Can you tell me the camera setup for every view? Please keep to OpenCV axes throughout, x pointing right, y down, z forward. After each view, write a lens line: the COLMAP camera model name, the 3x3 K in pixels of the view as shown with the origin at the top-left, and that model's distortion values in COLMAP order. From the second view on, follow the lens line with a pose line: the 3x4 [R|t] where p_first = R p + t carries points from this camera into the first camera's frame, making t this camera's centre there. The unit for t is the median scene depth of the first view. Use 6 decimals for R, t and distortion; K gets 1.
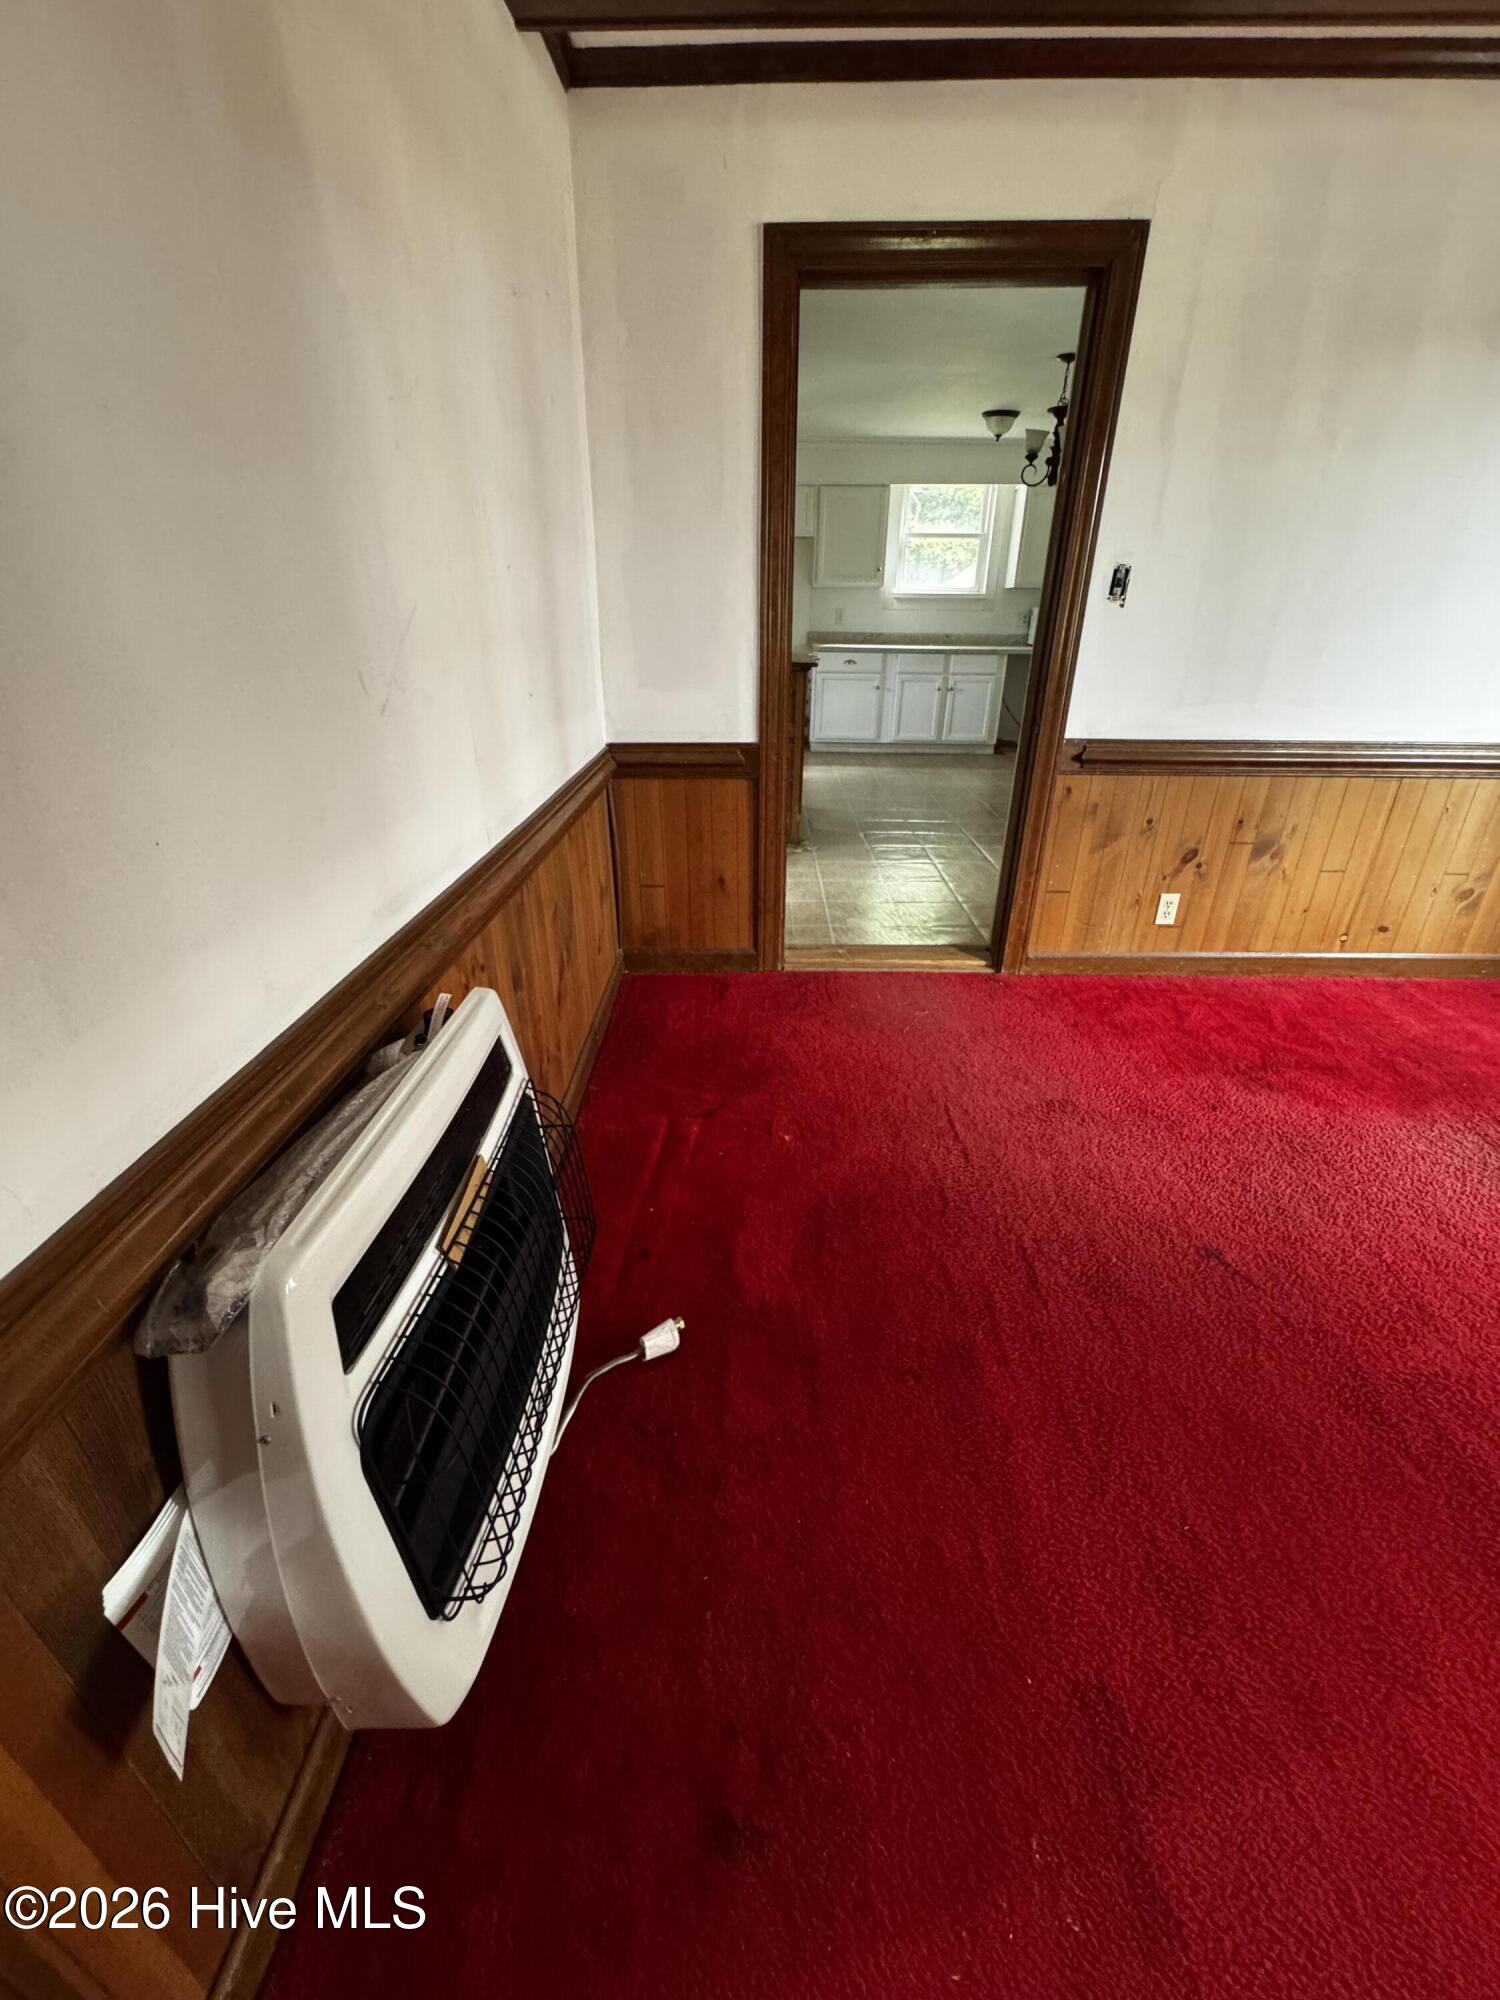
lens RADIAL K [[804.6, 0, 751.0], [0, 804.6, 999.5], [0, 0, 1]] dist [-0.002556, -0.000198]
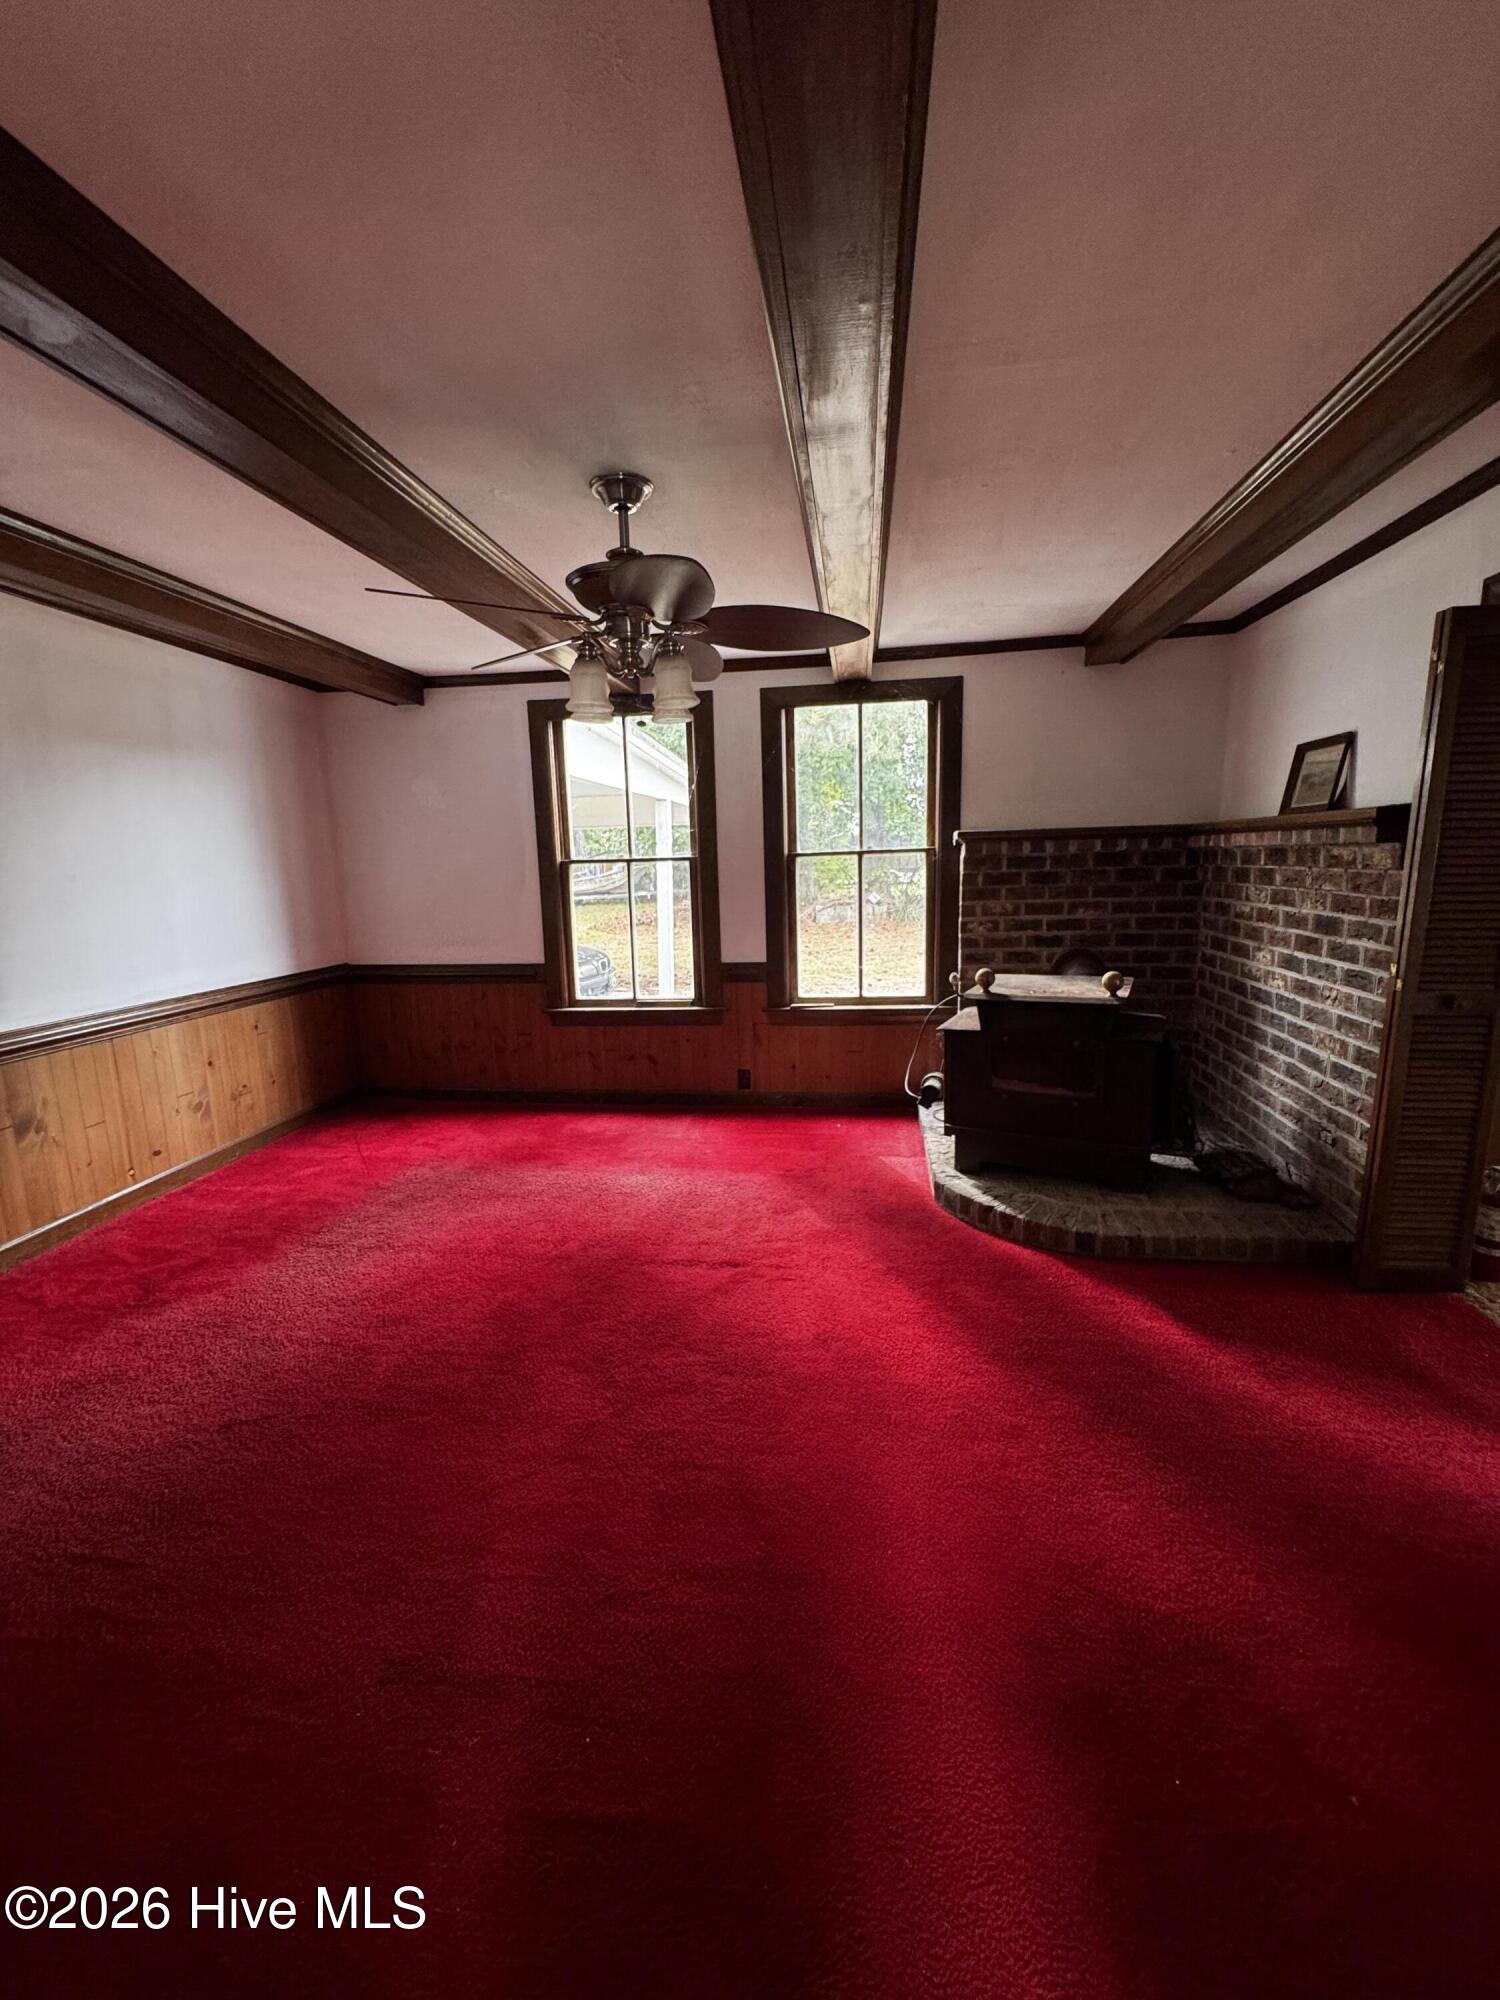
lens RADIAL K [[804.6, 0, 750.5], [0, 804.6, 1001.5], [0, 0, 1]] dist [-0.002556, -0.000198]
pose [[0.128203, -0.179854, 0.975303, -0.246377], [0.457840, 0.883087, 0.102666, -0.005162], [-0.879742, 0.433371, 0.195559, -0.121434]]
